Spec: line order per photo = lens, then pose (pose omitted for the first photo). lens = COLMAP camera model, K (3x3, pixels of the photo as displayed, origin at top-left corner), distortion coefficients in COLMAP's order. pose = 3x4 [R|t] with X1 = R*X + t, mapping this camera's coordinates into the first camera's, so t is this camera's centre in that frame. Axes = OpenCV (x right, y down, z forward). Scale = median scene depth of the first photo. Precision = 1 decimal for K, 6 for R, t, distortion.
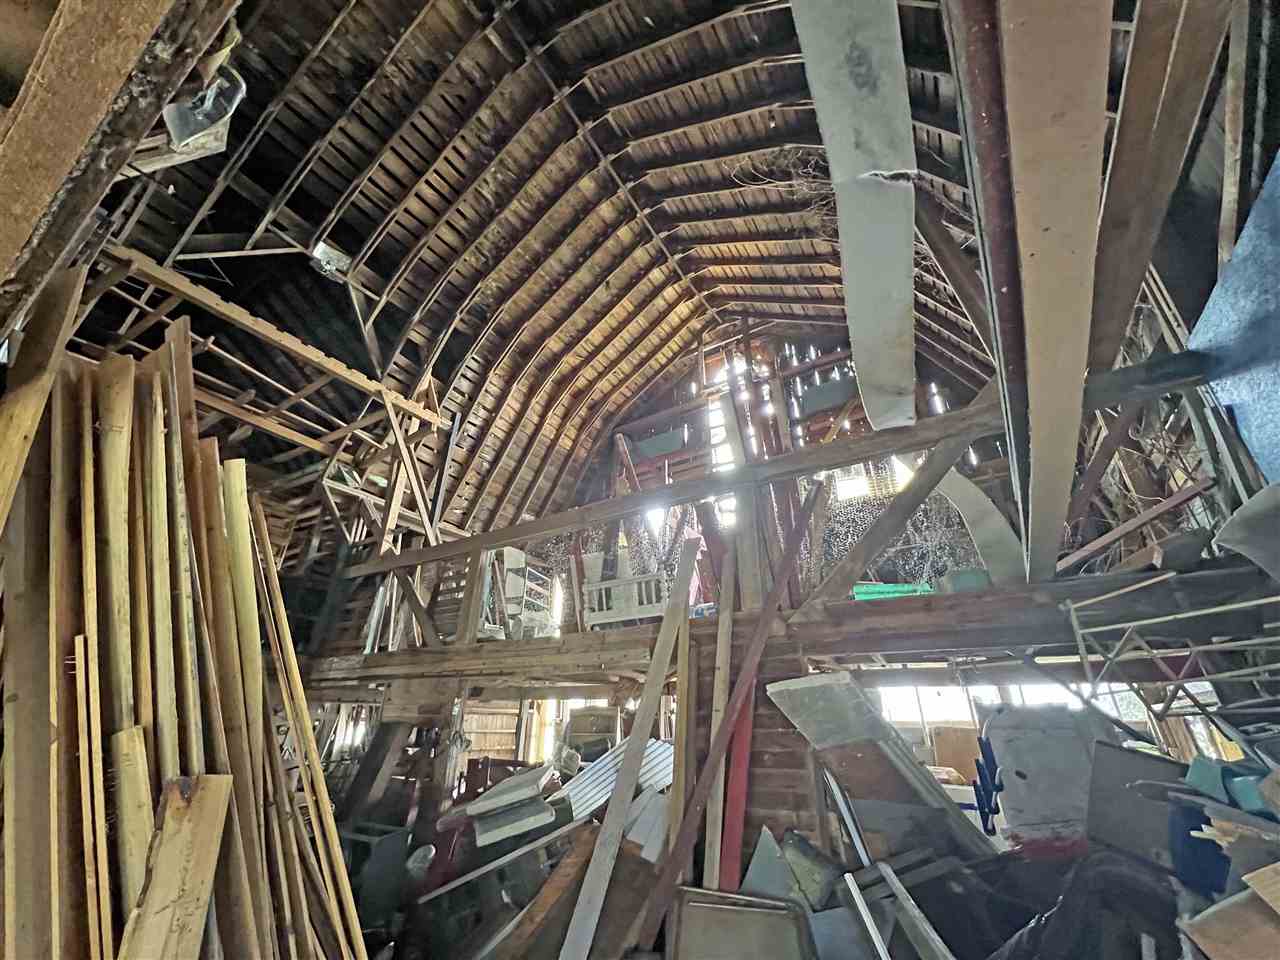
lens RADIAL K [[511.5, 0, 642.3], [0, 511.5, 479.0], [0, 0, 1]] dist [0.000554, -0.000247]
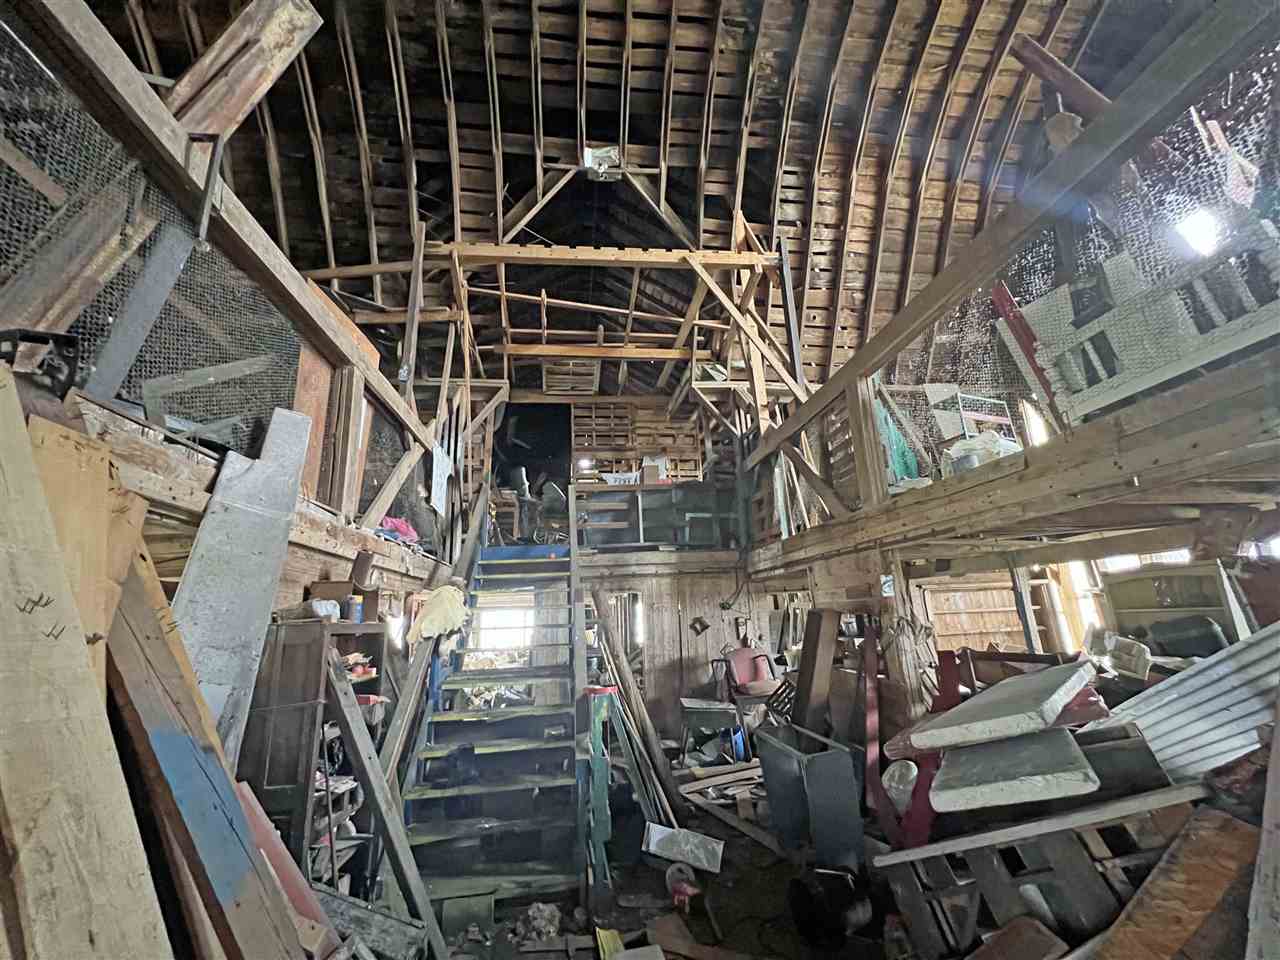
lens RADIAL K [[511.5, 0, 642.3], [0, 511.5, 479.0], [0, 0, 1]] dist [0.000554, -0.000247]
pose [[0.630326, -0.241075, -0.737951, -0.009049], [0.385349, 0.922351, 0.027833, 0.104166], [0.673940, -0.301913, 0.674280, 0.222560]]
